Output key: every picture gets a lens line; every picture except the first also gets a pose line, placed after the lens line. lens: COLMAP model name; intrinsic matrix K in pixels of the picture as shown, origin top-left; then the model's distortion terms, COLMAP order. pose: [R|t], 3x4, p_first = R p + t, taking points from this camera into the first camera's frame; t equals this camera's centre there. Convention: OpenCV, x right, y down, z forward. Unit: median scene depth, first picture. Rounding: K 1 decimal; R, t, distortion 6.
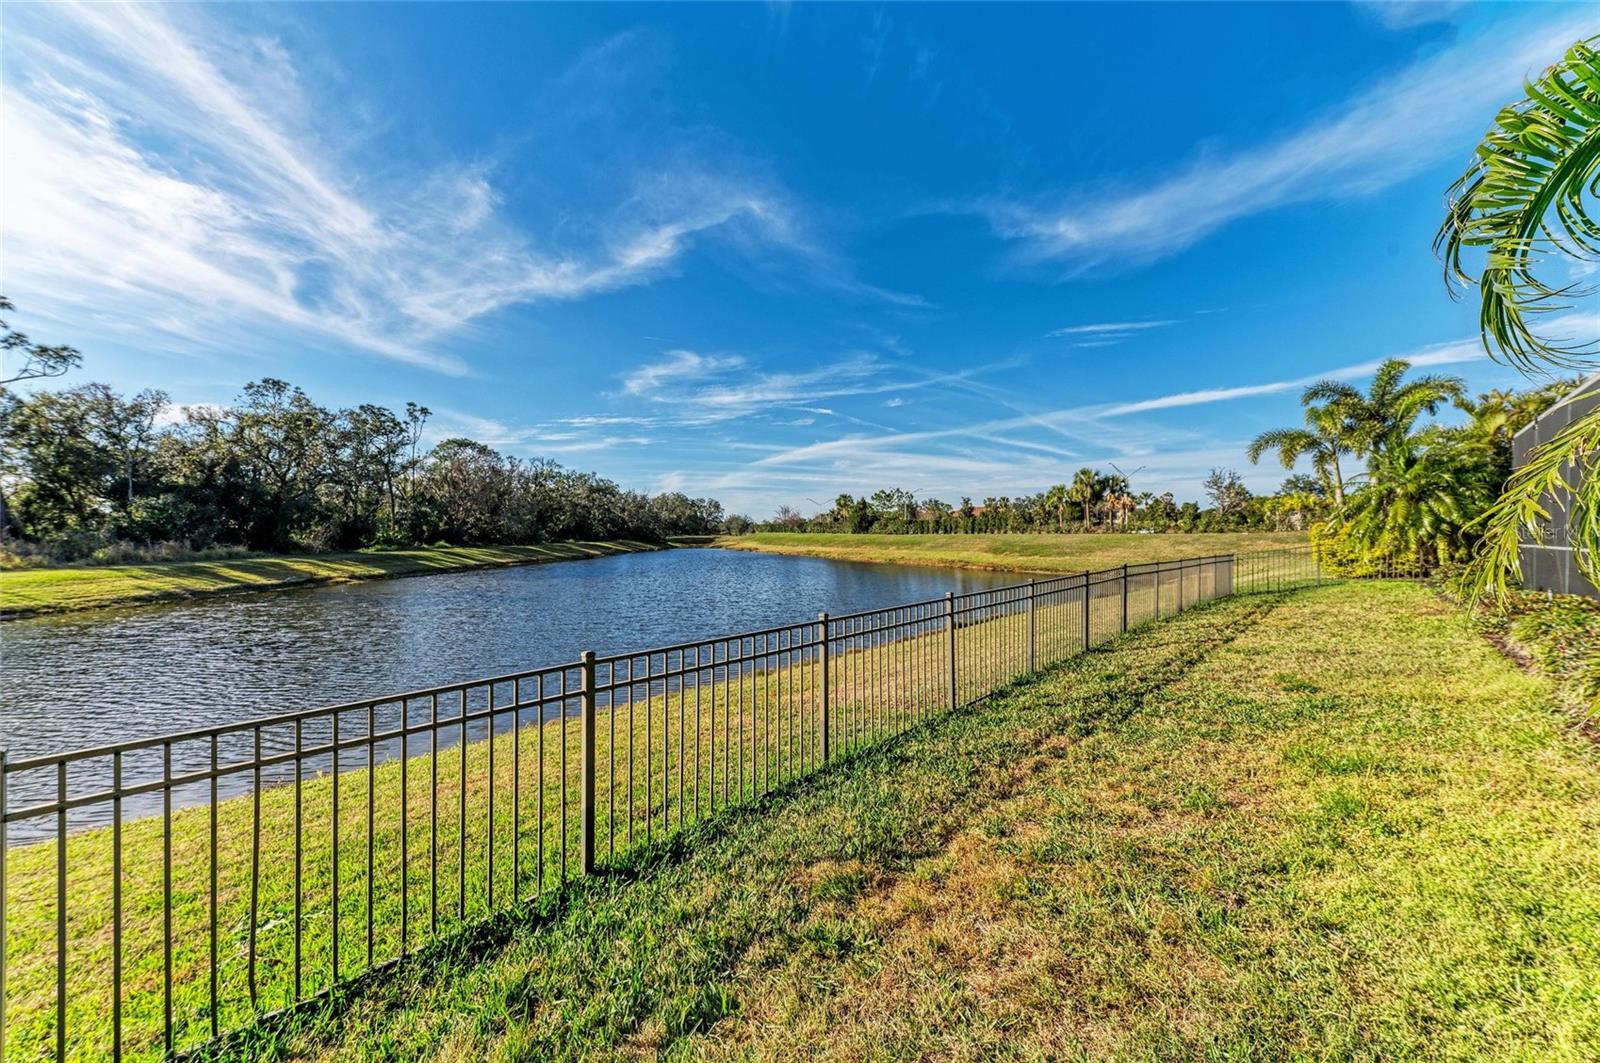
lens RADIAL K [[573.7, 0, 802.0], [0, 573.7, 534.6], [0, 0, 1]] dist [0.025676, -0.008392]
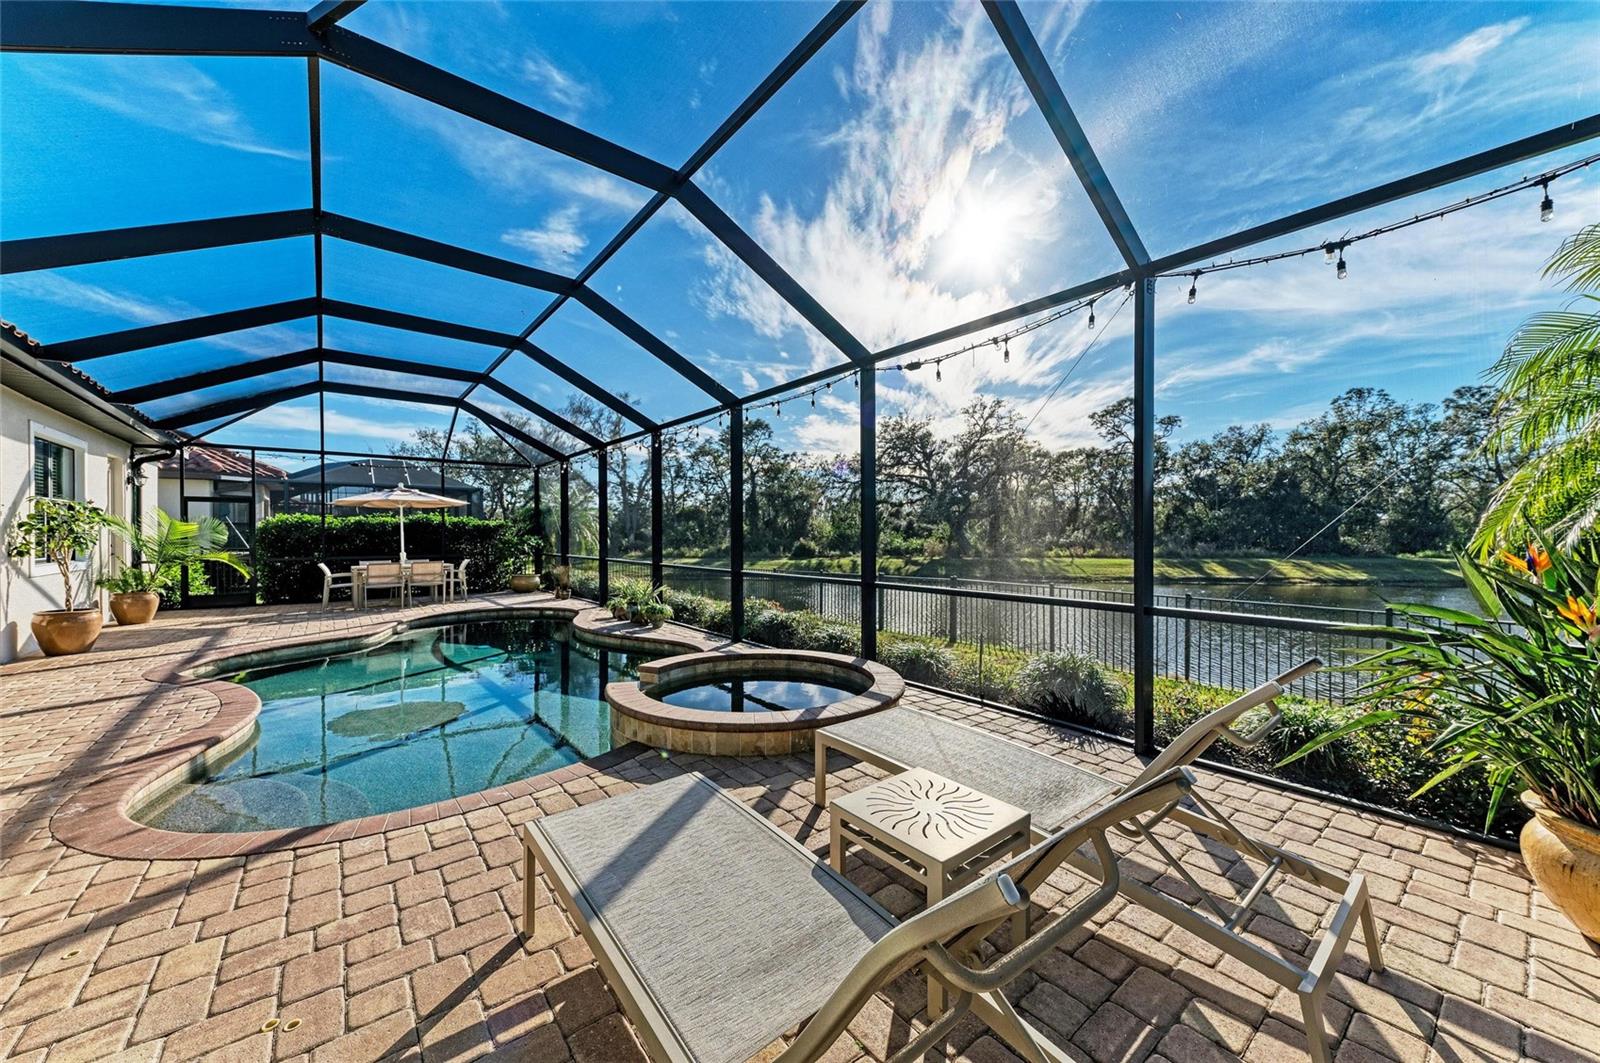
lens RADIAL K [[594.6, 0, 804.2], [0, 594.6, 534.5], [0, 0, 1]] dist [0.008212, -0.000080]
pose [[-0.109907, 0.001158, -0.993941, 0.340060], [-0.001914, 0.999997, 0.001377, -0.006794], [0.993940, 0.002054, -0.109905, 0.176181]]
